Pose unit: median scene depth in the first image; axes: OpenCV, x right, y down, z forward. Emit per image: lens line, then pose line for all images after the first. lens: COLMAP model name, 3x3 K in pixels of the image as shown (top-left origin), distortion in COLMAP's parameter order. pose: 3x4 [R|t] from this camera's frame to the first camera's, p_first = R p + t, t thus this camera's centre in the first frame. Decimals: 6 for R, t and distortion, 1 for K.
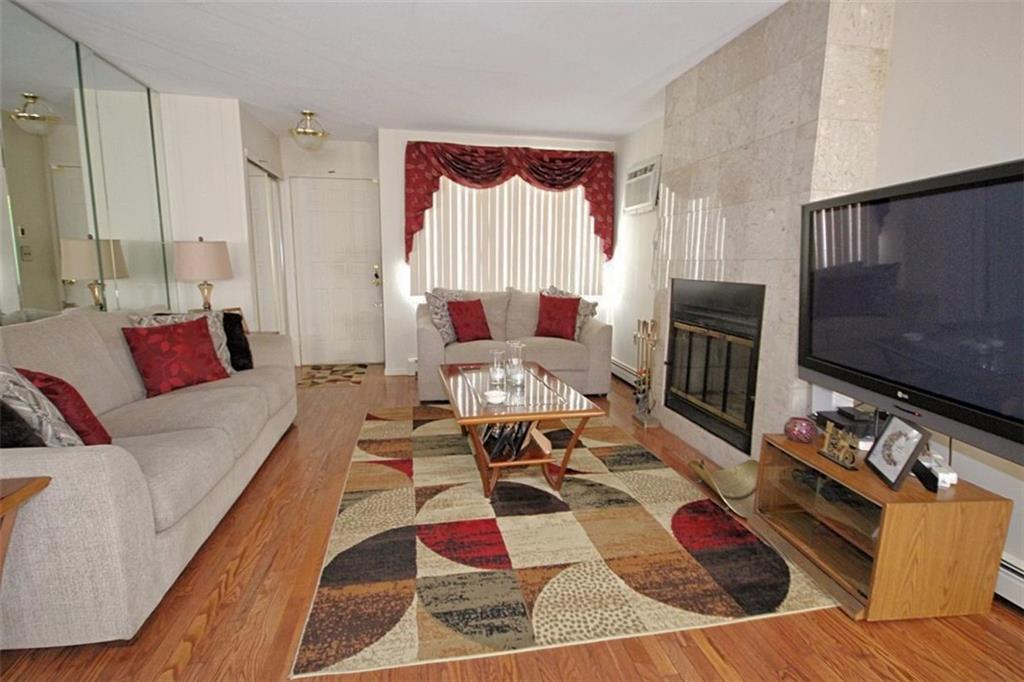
lens RADIAL K [[508.9, 0, 514.1], [0, 508.9, 342.6], [0, 0, 1]] dist [-0.000317, -0.001279]
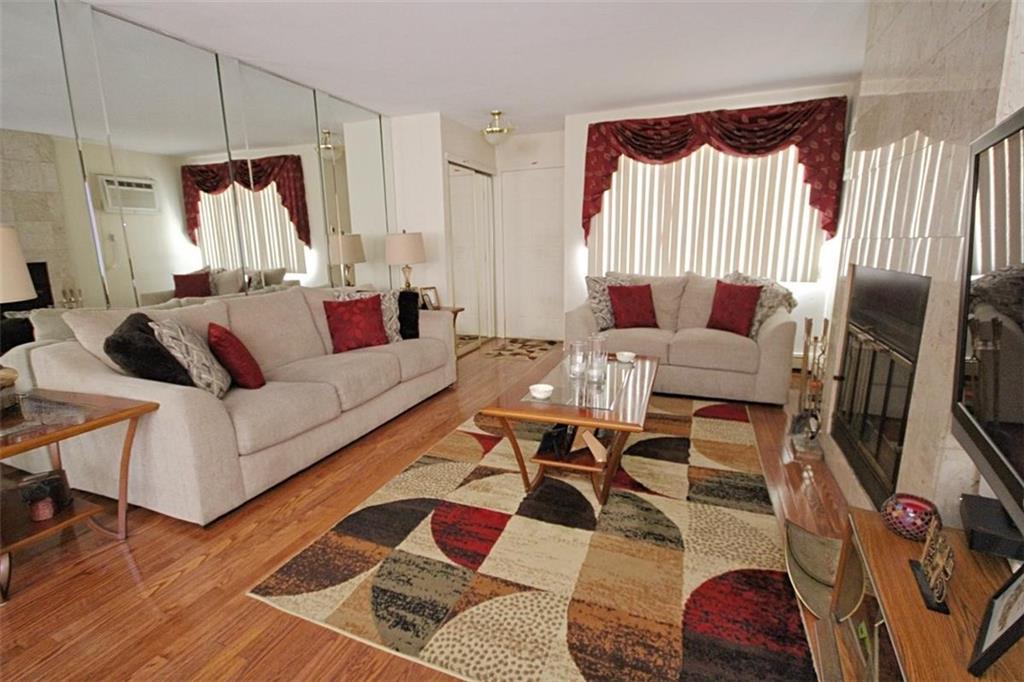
lens RADIAL K [[477.9, 0, 509.7], [0, 477.9, 341.5], [0, 0, 1]] dist [0.003586, -0.000239]
pose [[0.838401, 0.088709, -0.537787, 0.329264], [-0.063274, 0.995836, 0.065622, -0.034883], [0.541369, -0.020990, 0.840523, 0.185850]]
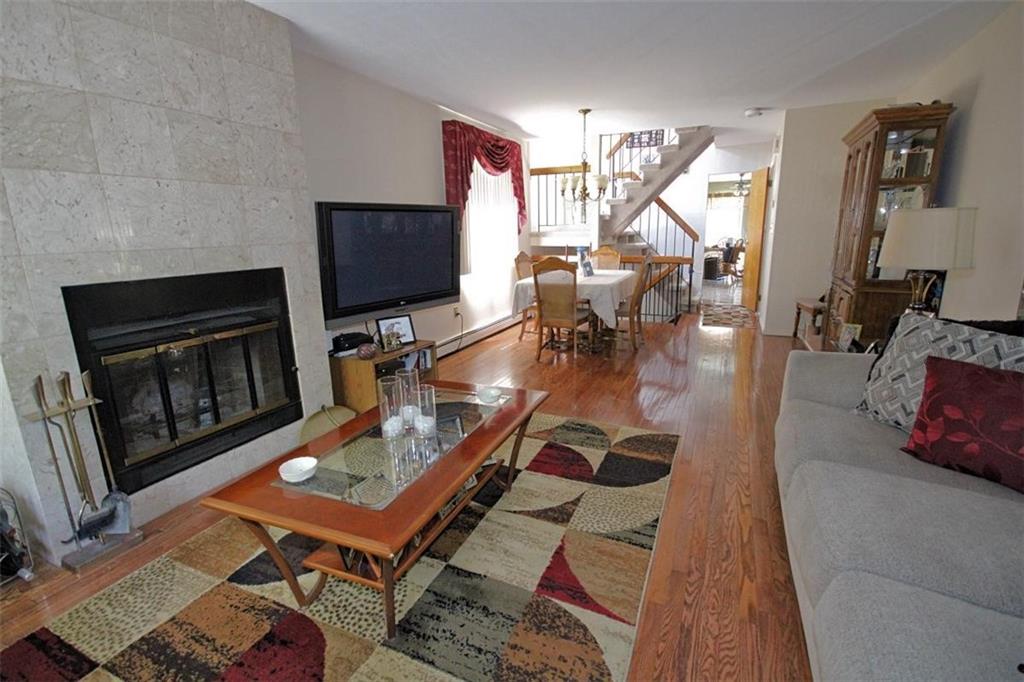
lens RADIAL K [[477.9, 0, 516.8], [0, 477.9, 341.3], [0, 0, 1]] dist [0.003586, -0.000239]
pose [[-0.821680, -0.119056, 0.557375, -0.464241], [0.103821, 0.930312, 0.351768, -0.240495], [-0.560413, 0.346909, -0.752058, 1.351760]]
